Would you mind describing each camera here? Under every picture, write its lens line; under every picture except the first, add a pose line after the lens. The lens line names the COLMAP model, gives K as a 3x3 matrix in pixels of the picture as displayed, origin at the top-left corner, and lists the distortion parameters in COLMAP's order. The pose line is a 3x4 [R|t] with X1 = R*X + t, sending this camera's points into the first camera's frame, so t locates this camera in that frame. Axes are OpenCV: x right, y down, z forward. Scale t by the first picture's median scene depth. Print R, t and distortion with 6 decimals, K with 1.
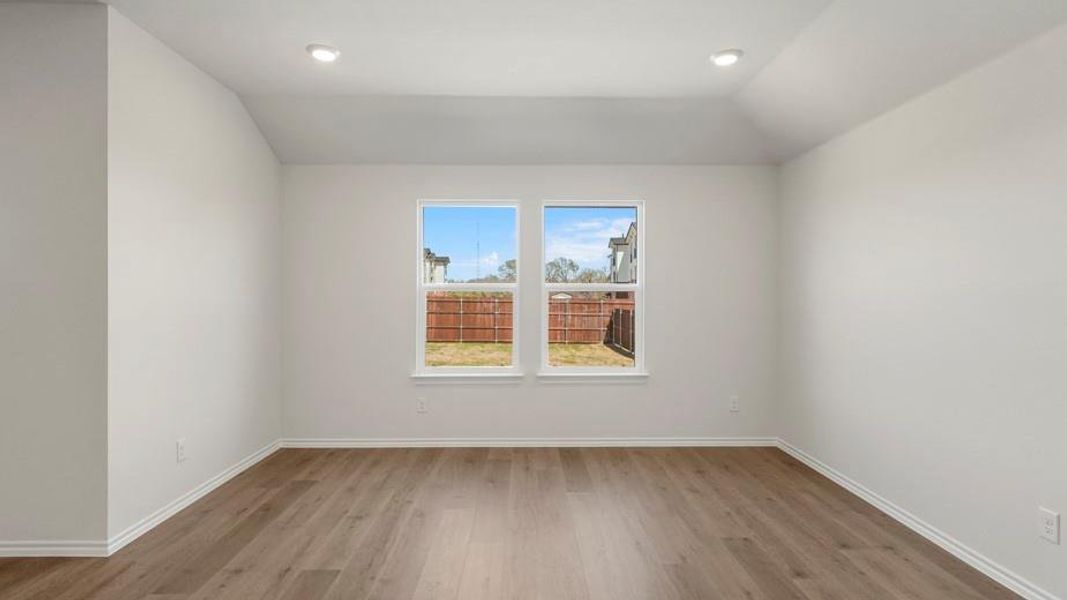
lens RADIAL K [[528.7, 0, 535.5], [0, 528.7, 287.2], [0, 0, 1]] dist [0.000160, 0.000414]
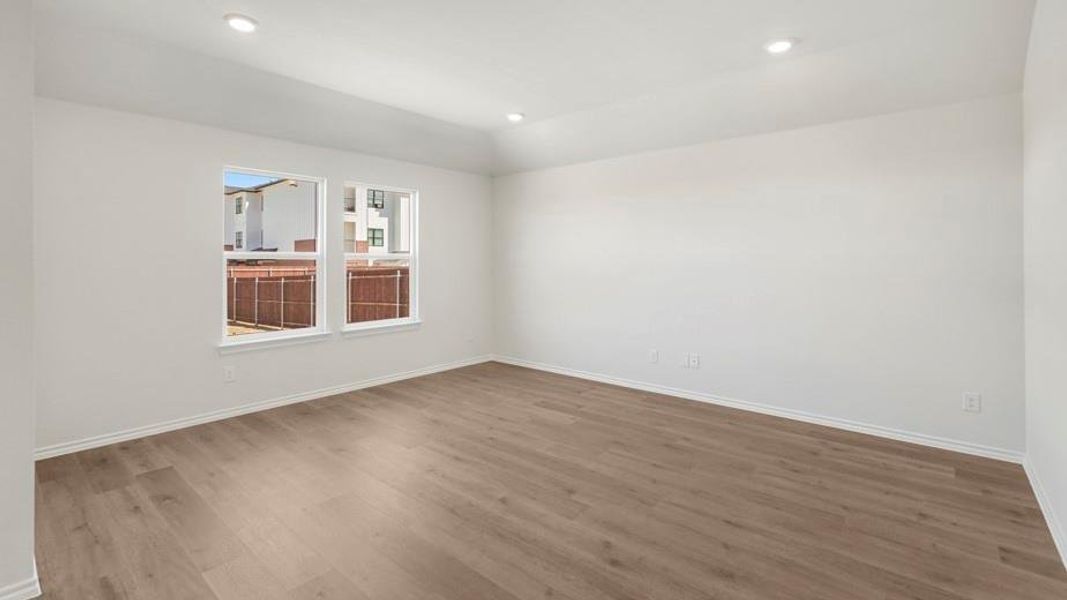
lens RADIAL K [[467.8, 0, 539.8], [0, 467.8, 251.3], [0, 0, 1]] dist [0.000016, 0.000948]
pose [[0.673508, 0.009330, 0.739121, -0.491869], [-0.003421, 0.999949, -0.009505, -0.002104], [-0.739172, 0.003874, 0.673506, -0.020571]]
